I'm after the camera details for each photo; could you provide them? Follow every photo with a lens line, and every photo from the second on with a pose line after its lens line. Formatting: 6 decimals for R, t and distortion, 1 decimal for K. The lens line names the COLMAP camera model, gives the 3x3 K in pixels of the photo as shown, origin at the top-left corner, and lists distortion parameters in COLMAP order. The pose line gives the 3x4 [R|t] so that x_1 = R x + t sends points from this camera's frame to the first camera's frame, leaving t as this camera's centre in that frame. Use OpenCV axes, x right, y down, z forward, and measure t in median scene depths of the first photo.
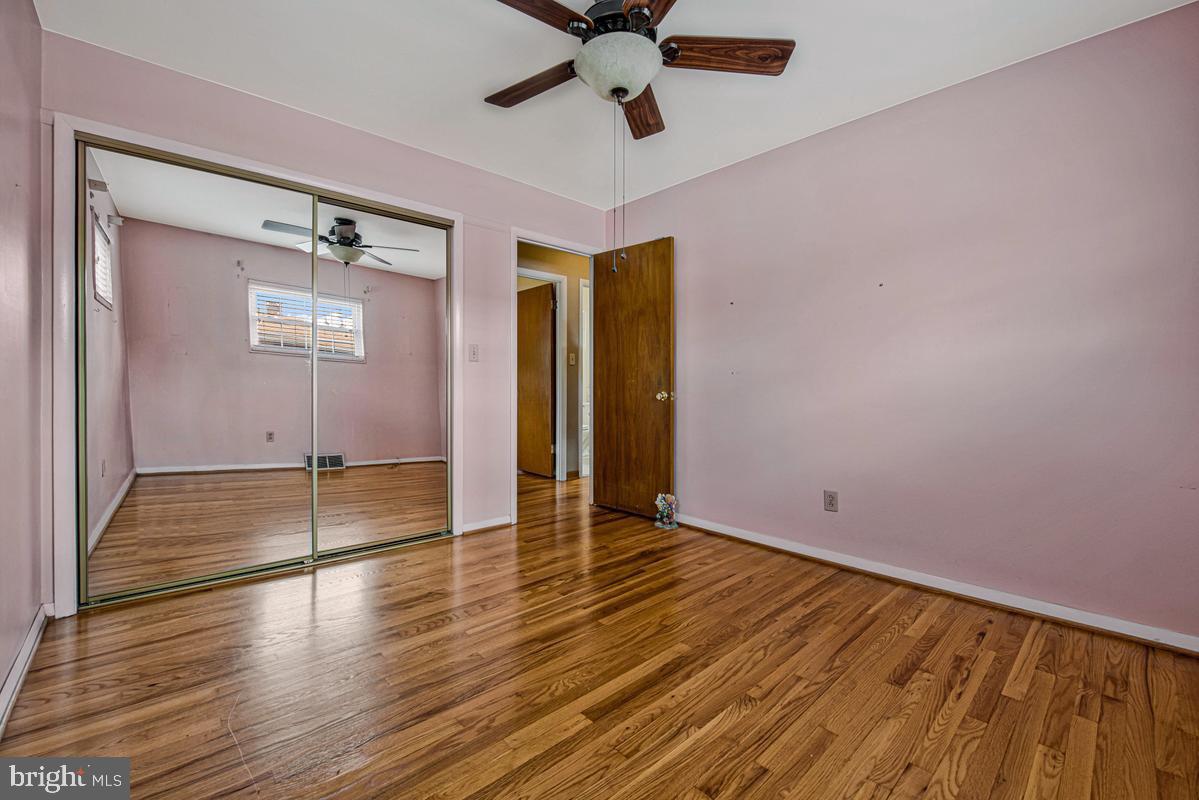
lens RADIAL K [[496.4, 0, 600.2], [0, 496.4, 393.1], [0, 0, 1]] dist [-0.010702, -0.002653]
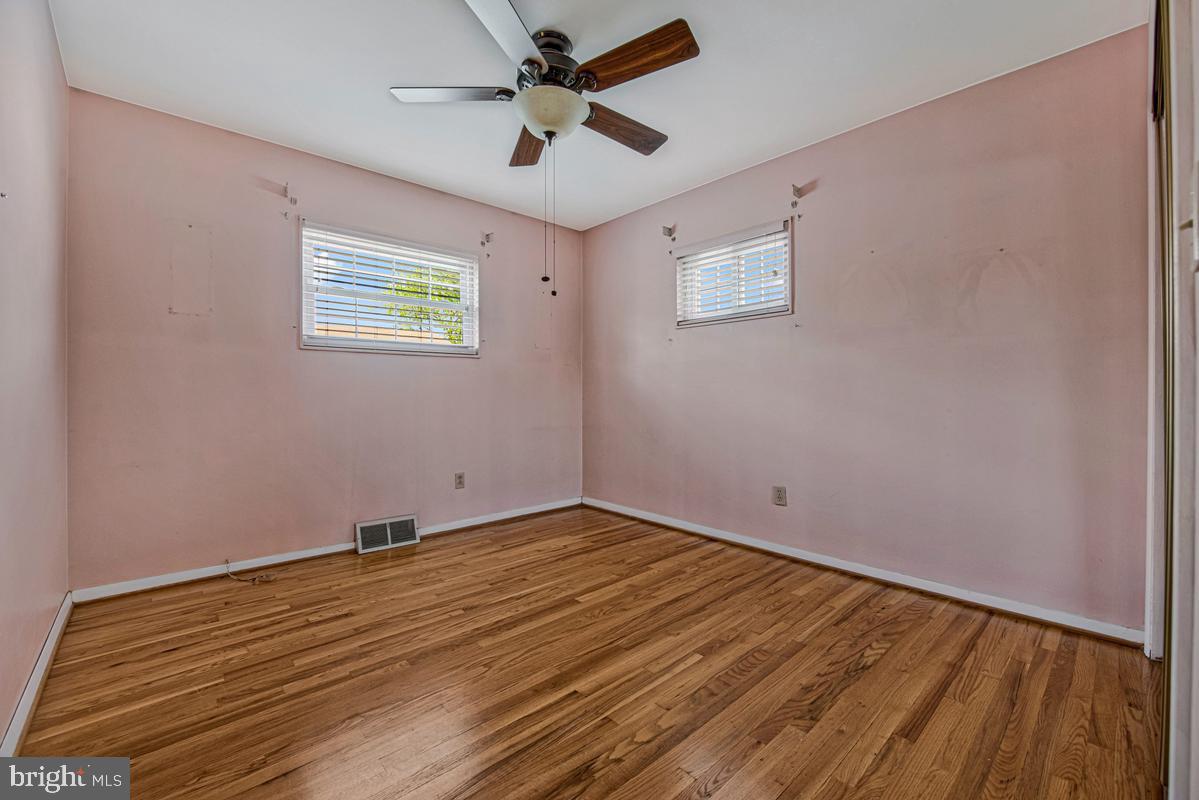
lens RADIAL K [[496.4, 0, 599.2], [0, 496.4, 393.7], [0, 0, 1]] dist [-0.010702, -0.002653]
pose [[-0.999964, -0.002592, 0.008046, -0.092064], [-0.002390, 0.999684, 0.025019, -0.050396], [-0.008108, 0.024998, -0.999655, 2.207323]]
